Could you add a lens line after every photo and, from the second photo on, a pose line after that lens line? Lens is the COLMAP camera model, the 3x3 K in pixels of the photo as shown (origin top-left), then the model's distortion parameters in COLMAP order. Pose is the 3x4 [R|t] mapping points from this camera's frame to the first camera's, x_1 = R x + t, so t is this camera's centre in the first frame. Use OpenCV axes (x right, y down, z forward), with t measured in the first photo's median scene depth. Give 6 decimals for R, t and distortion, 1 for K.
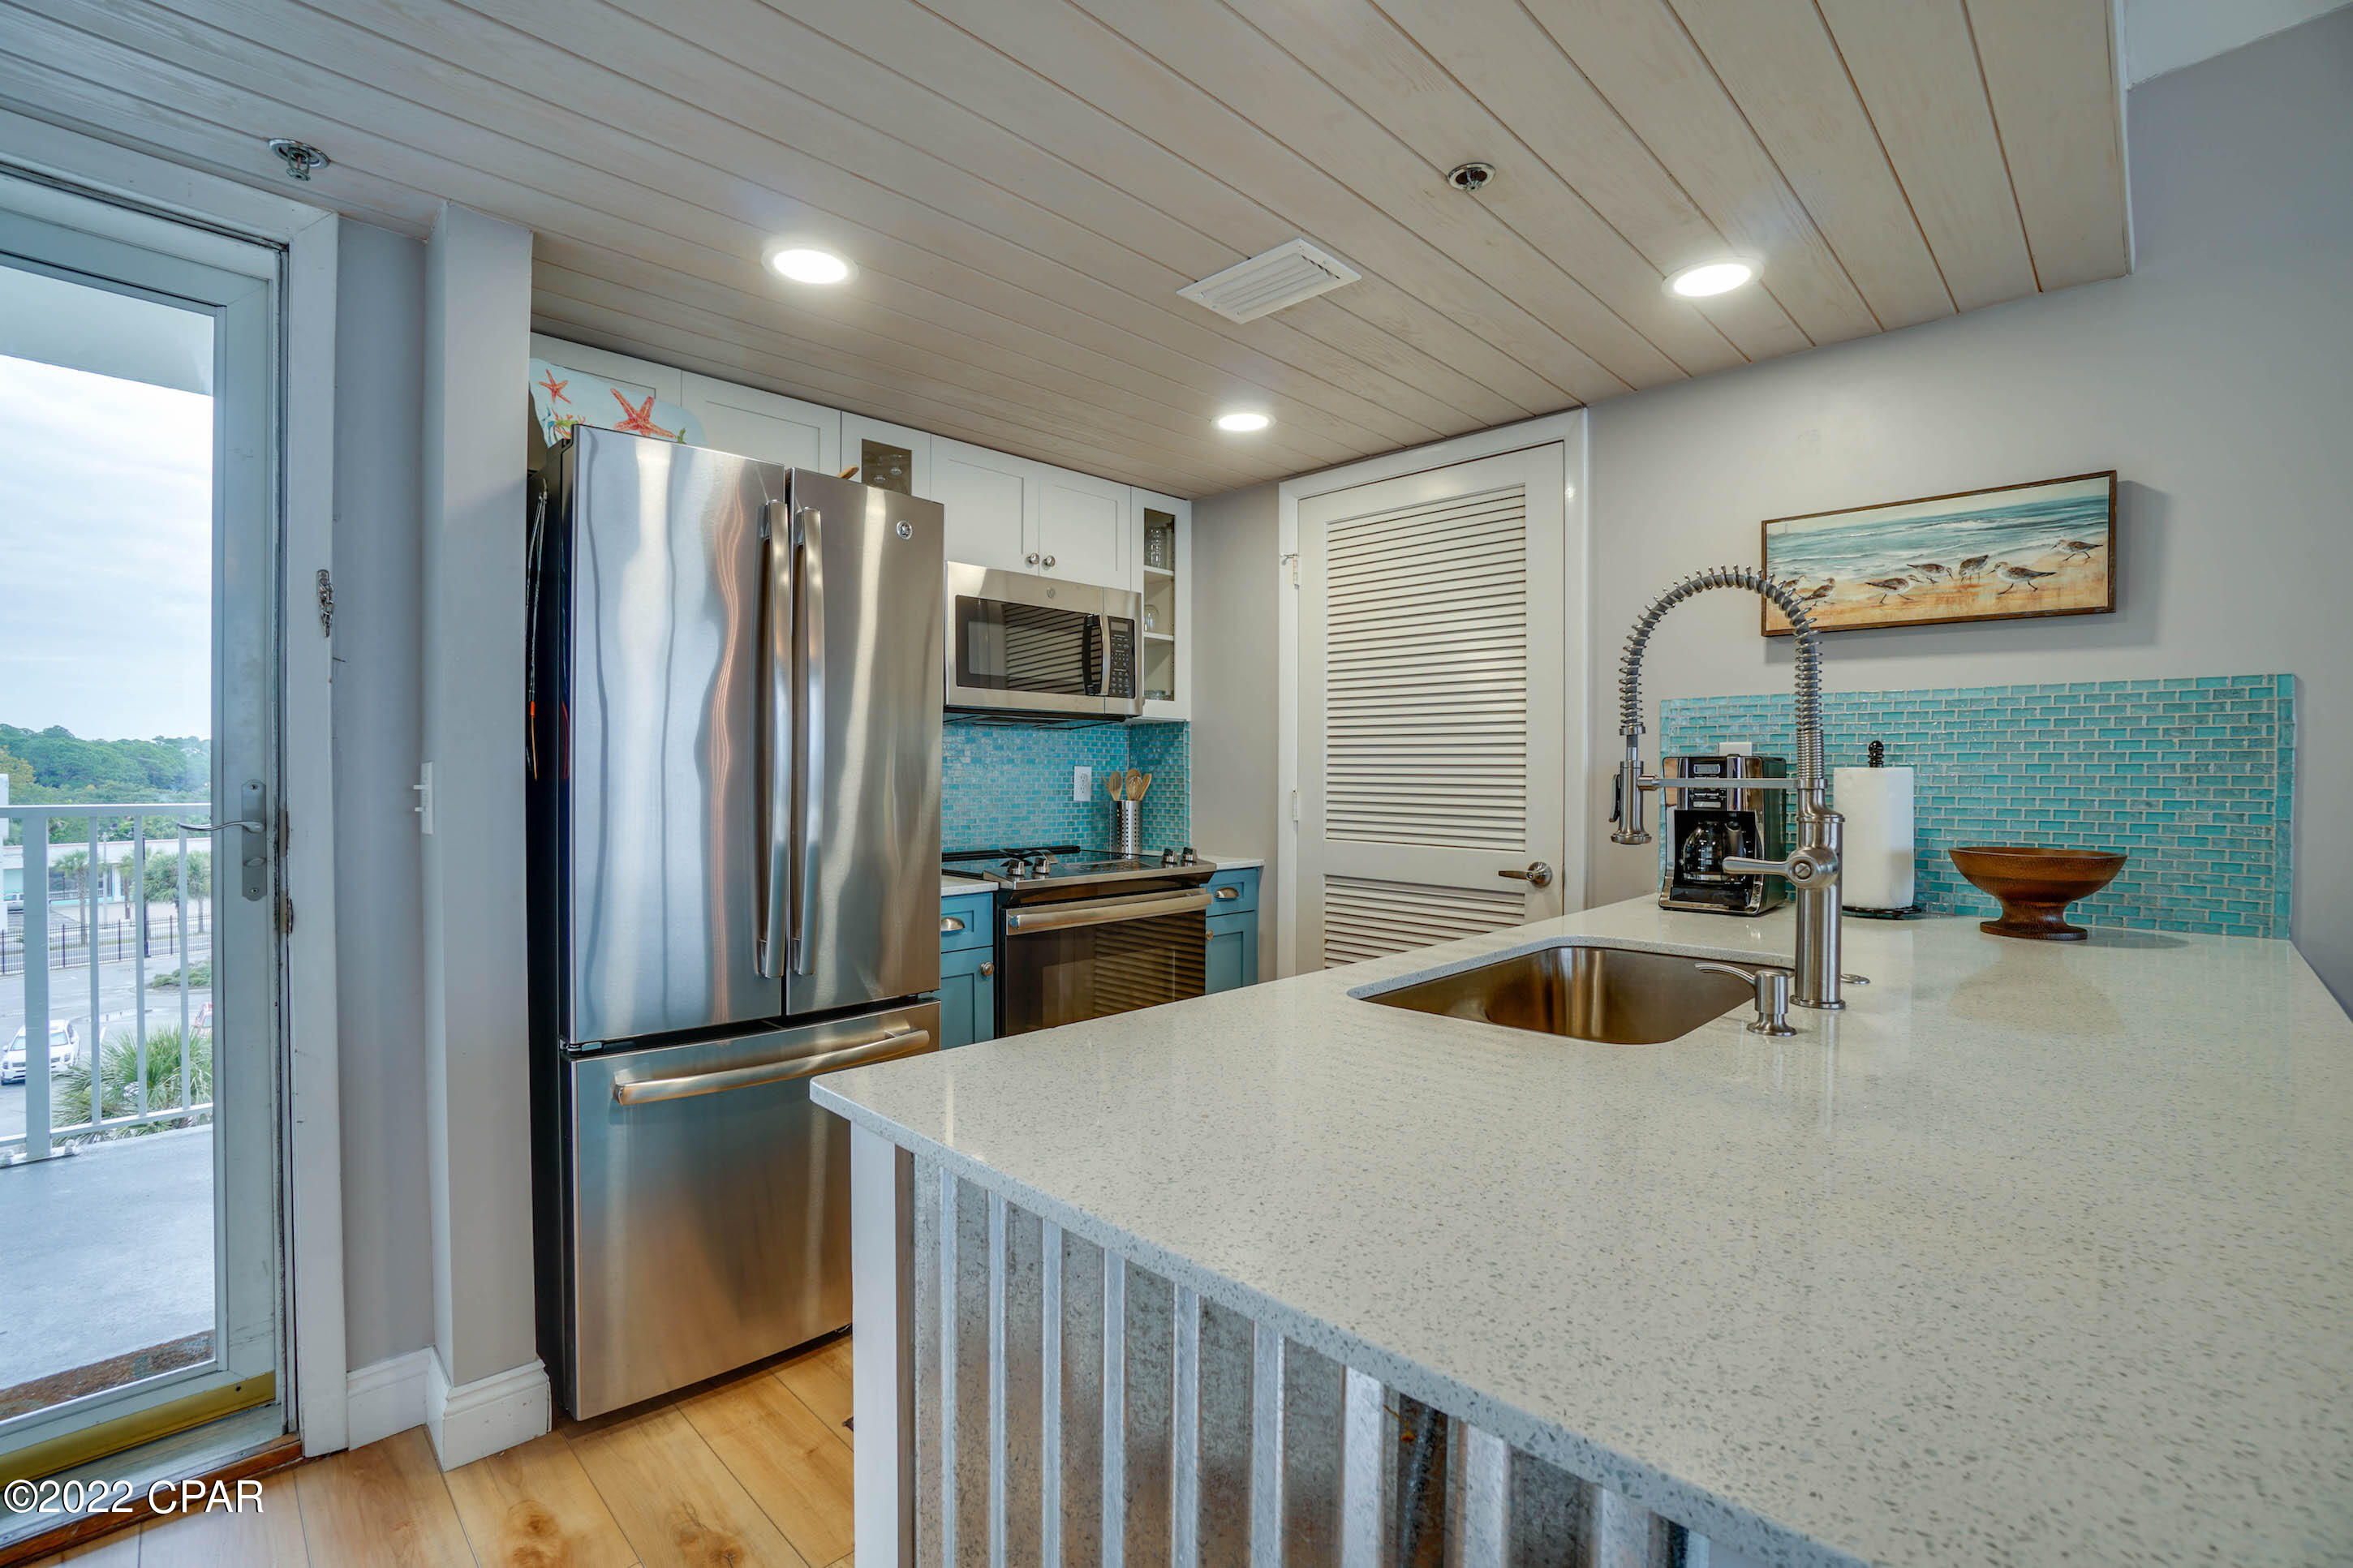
lens RADIAL K [[1040.3, 0, 1150.5], [0, 1040.3, 784.8], [0, 0, 1]] dist [-0.068329, 0.025486]
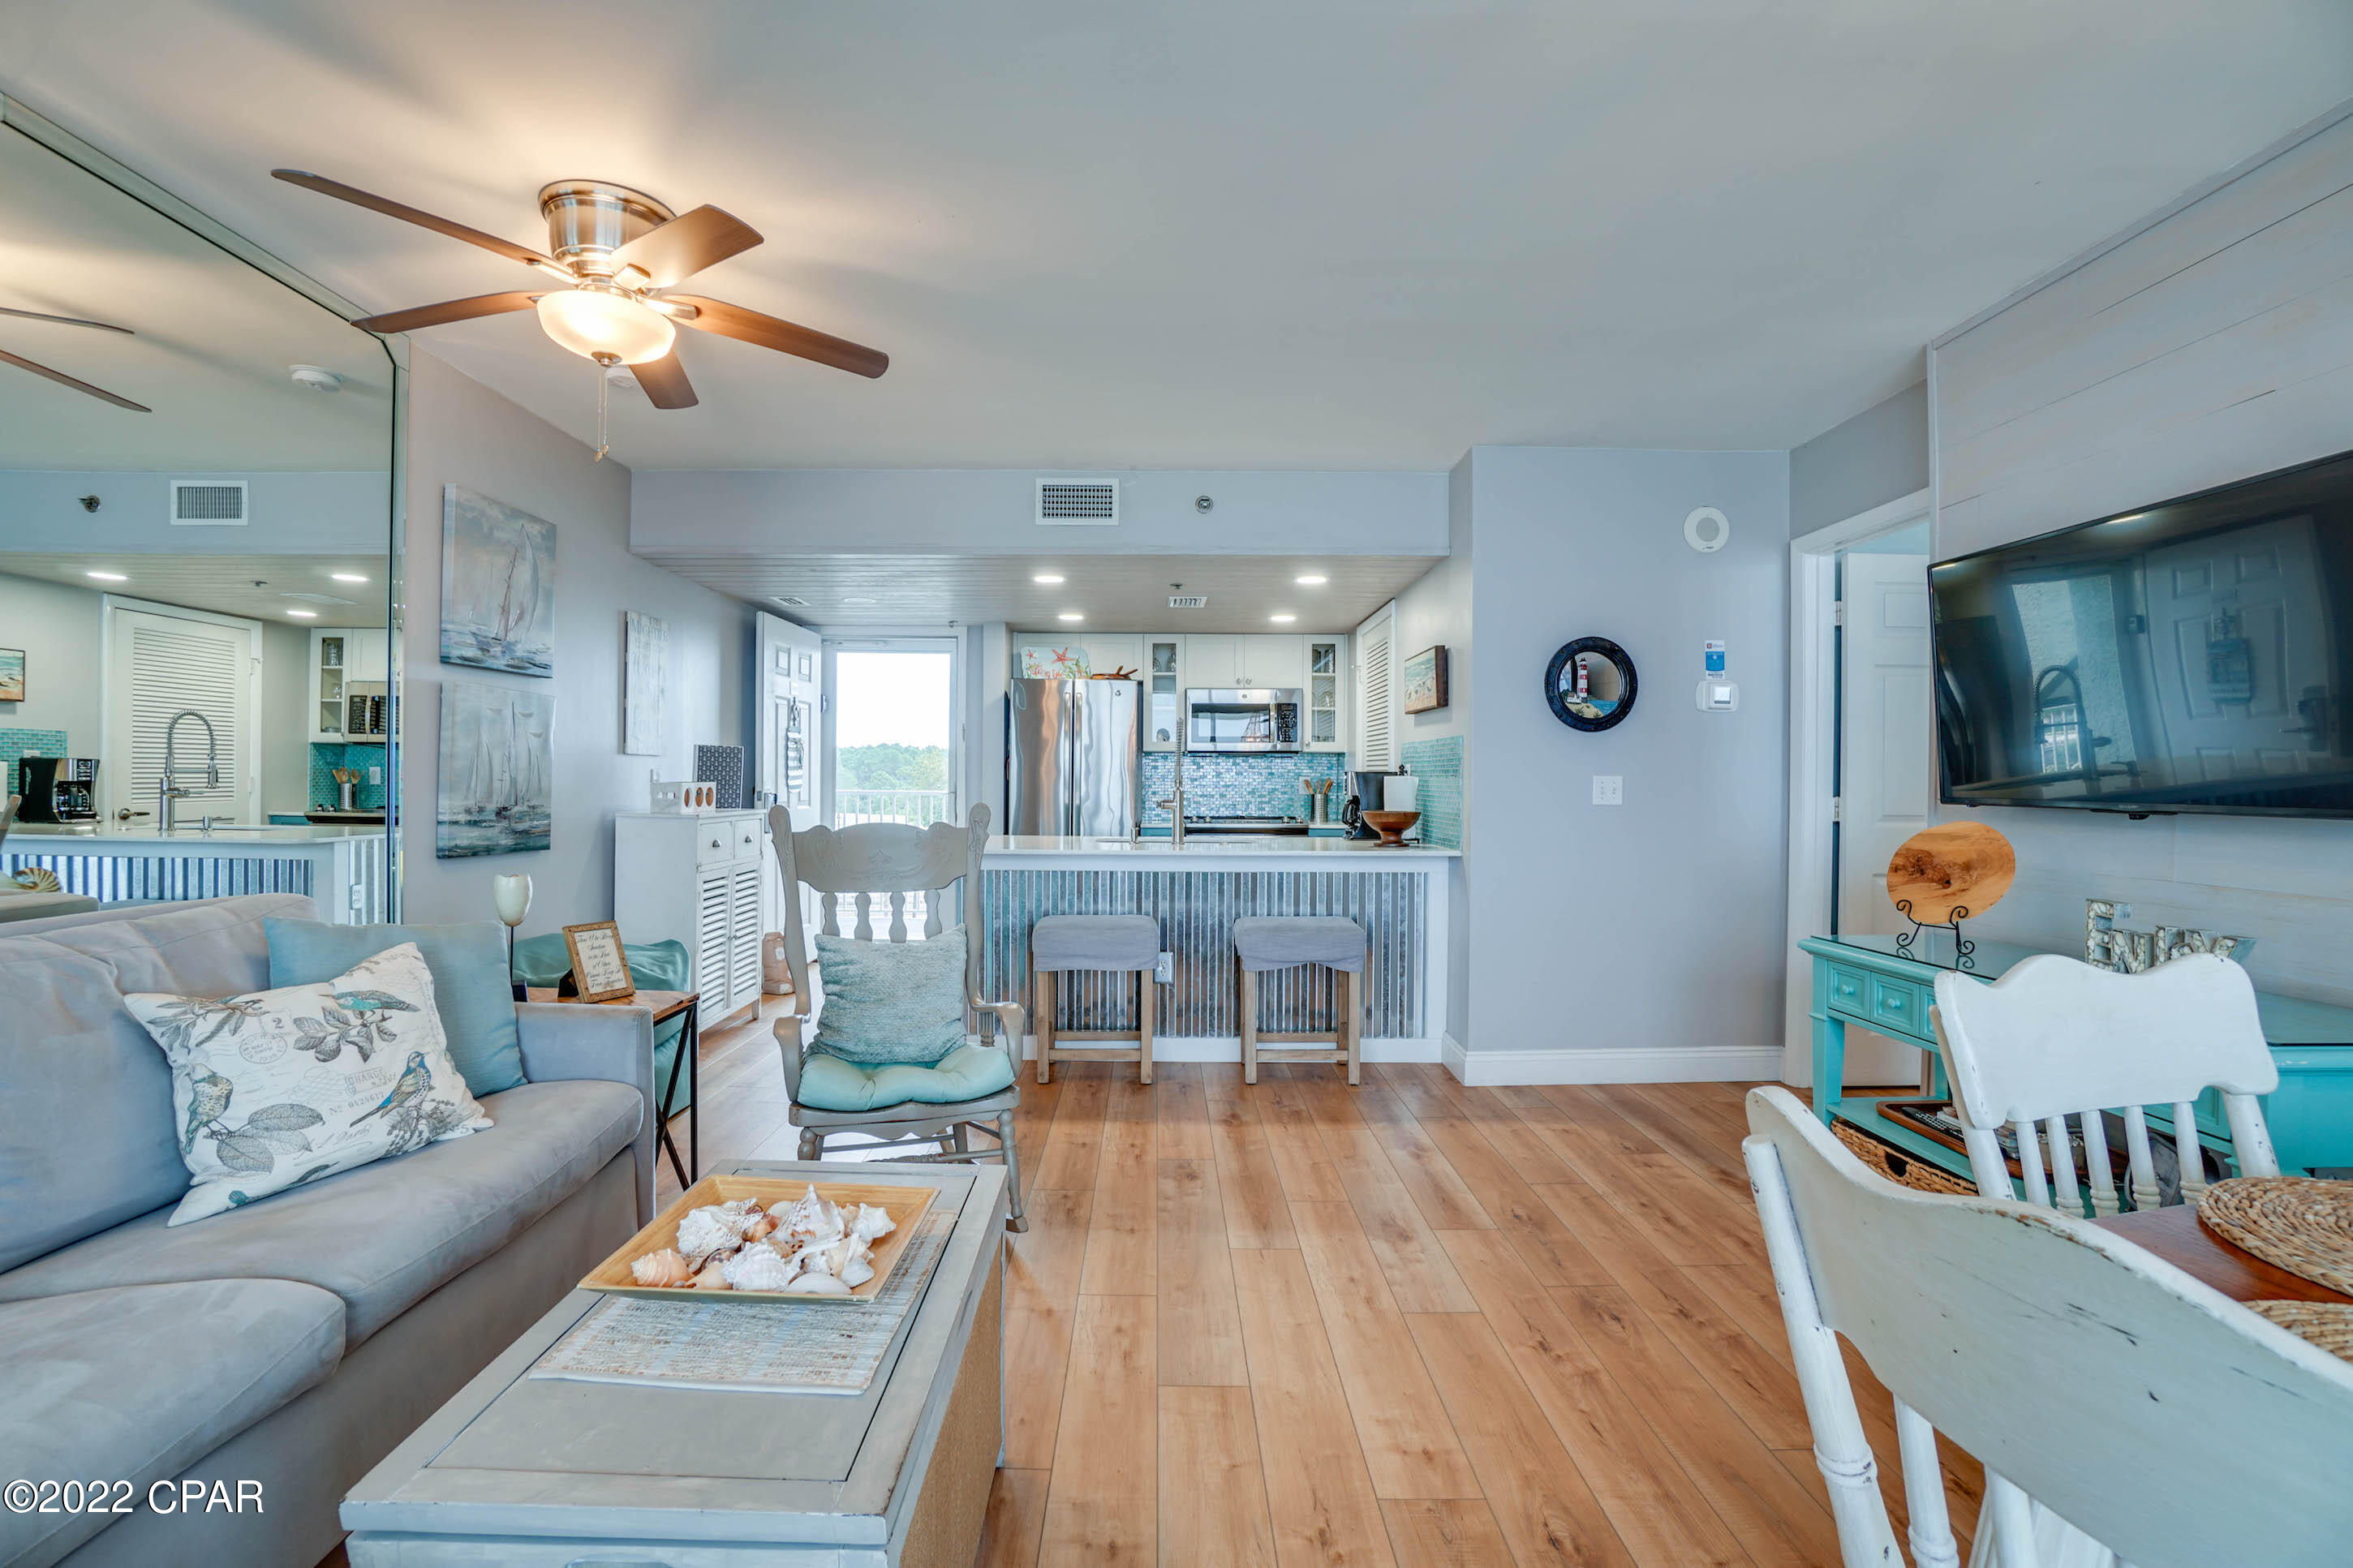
lens RADIAL K [[1040.3, 0, 1150.5], [0, 1040.3, 784.8], [0, 0, 1]] dist [-0.068329, 0.025486]
pose [[0.707202, 0.006323, -0.706983, 1.819231], [-0.012934, 0.999908, -0.003996, 0.015134], [0.706893, 0.011970, 0.707219, -0.938831]]
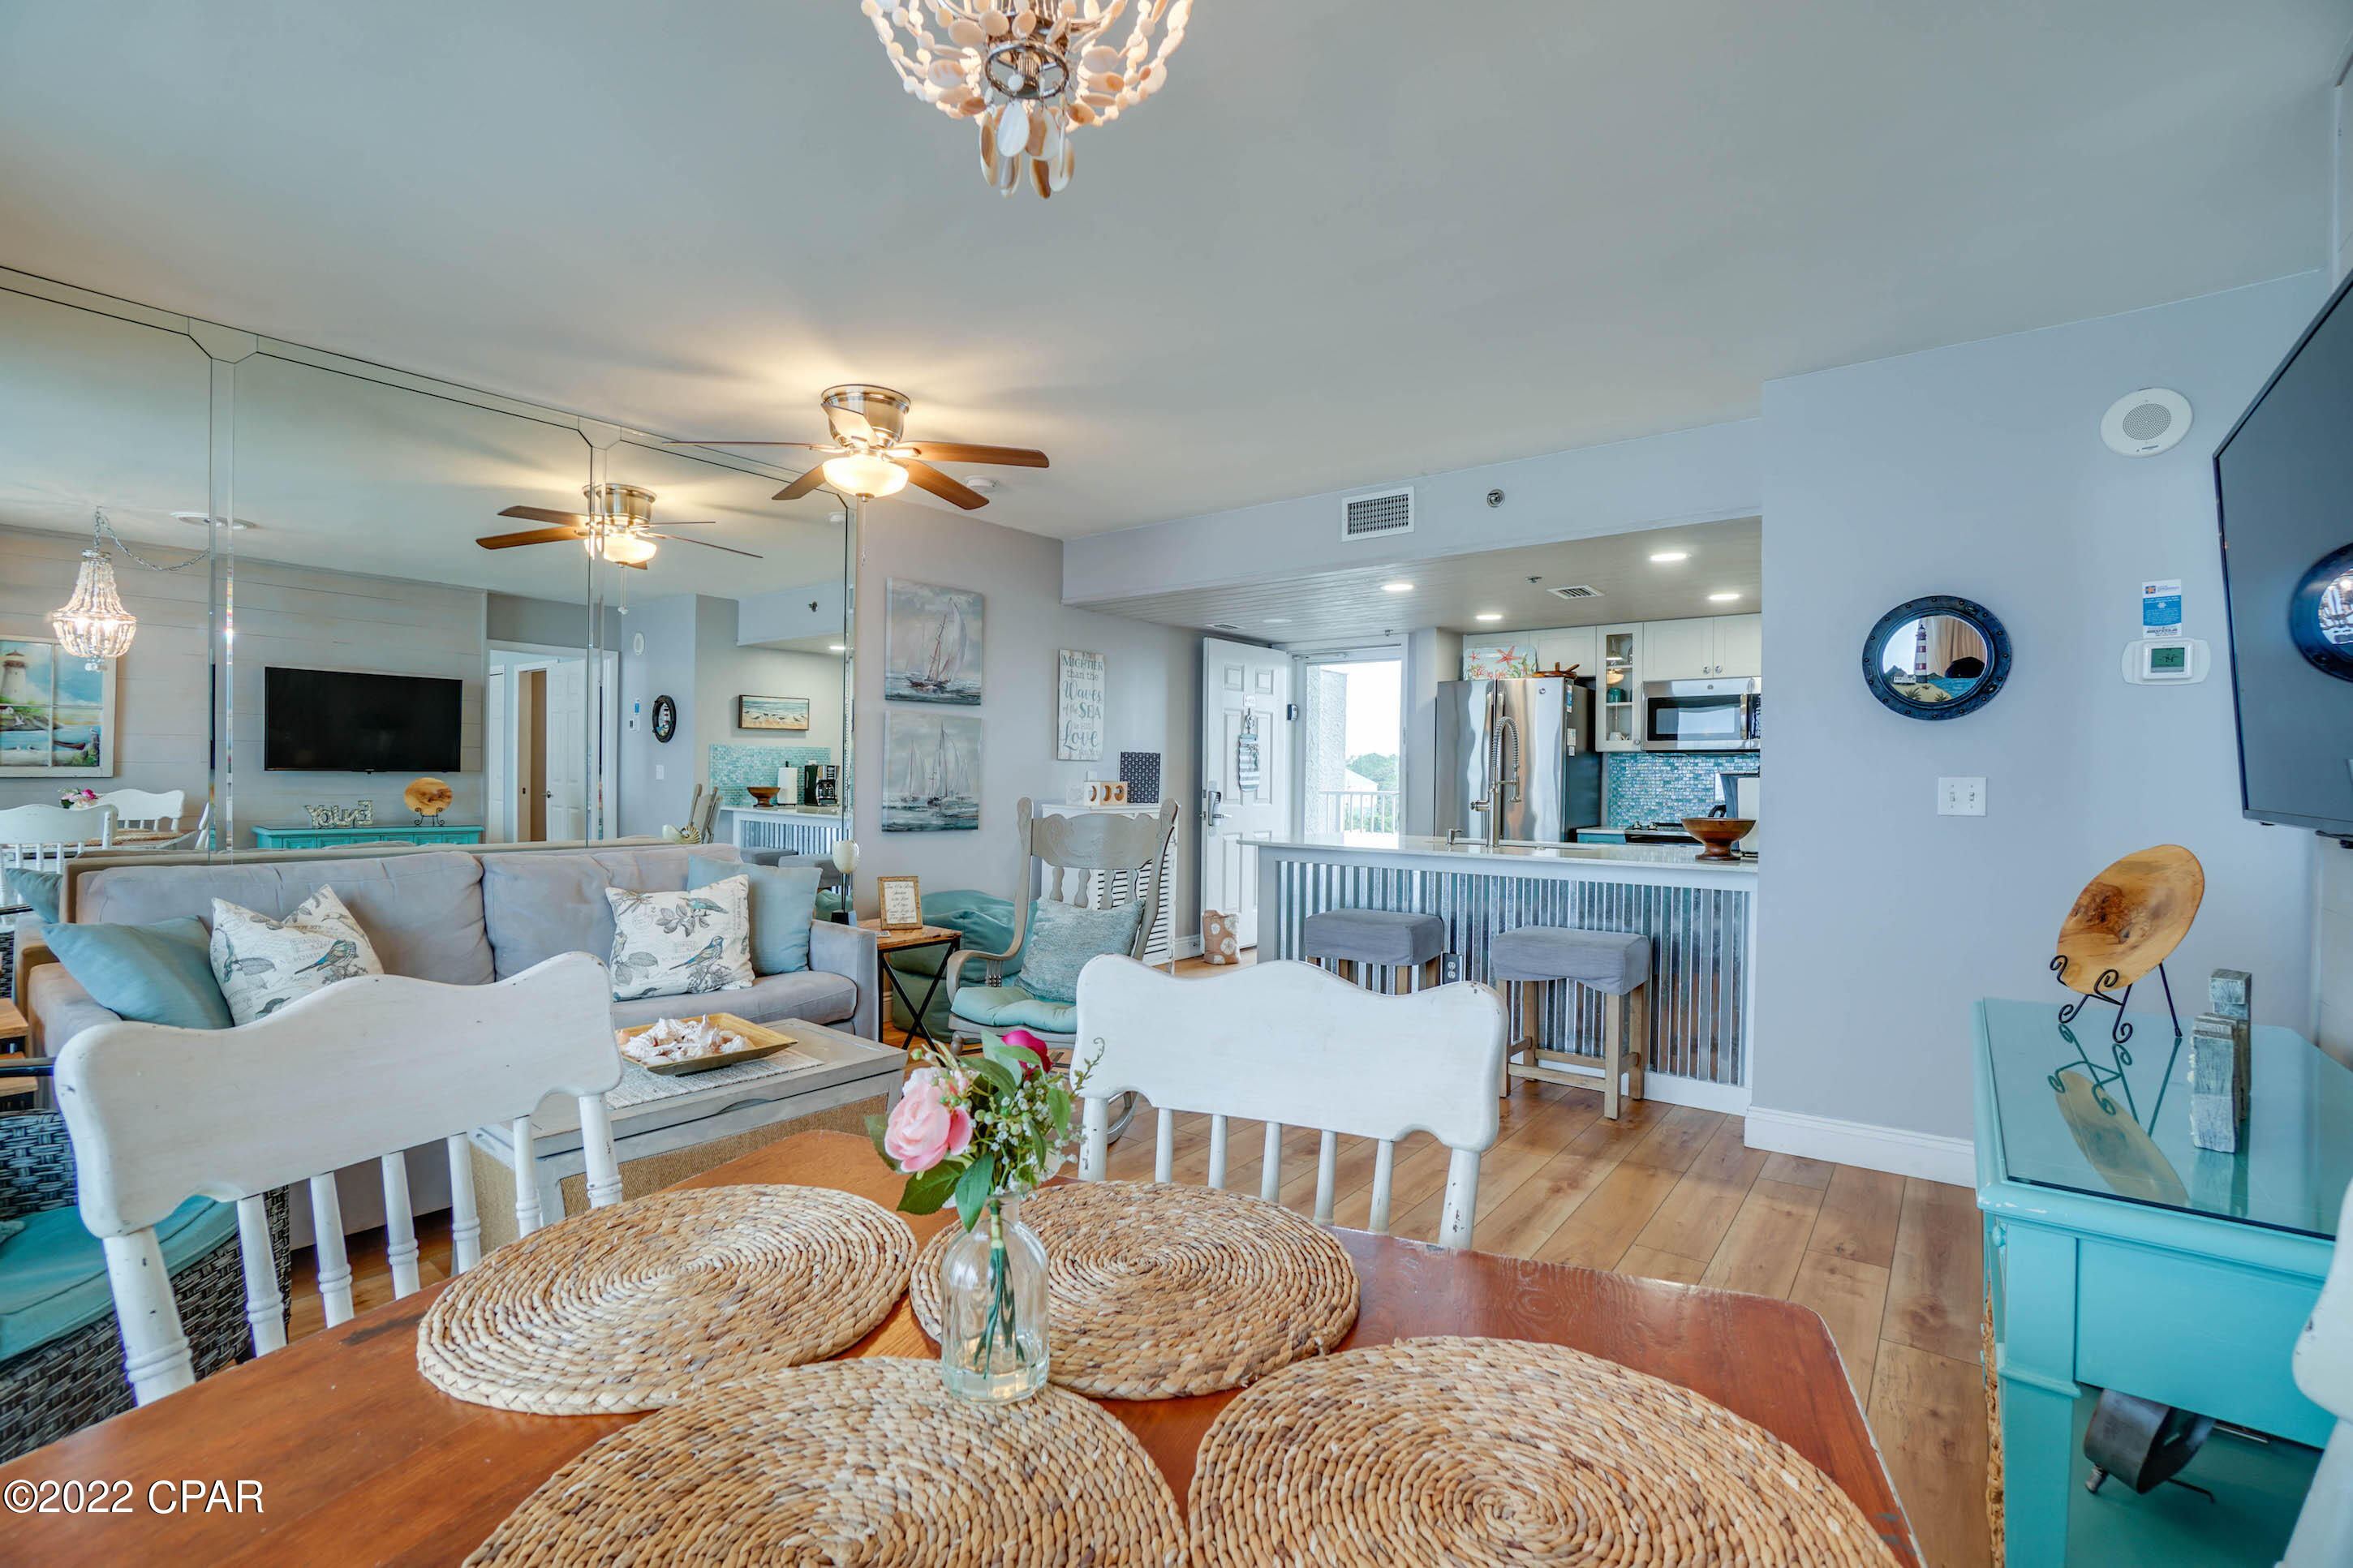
lens RADIAL K [[1040.3, 0, 1150.5], [0, 1040.3, 784.8], [0, 0, 1]] dist [-0.068329, 0.025486]
pose [[0.107586, 0.006640, -0.994174, 2.323962], [-0.020311, 0.999784, 0.004479, 0.007785], [0.993988, 0.019710, 0.107698, -0.309872]]
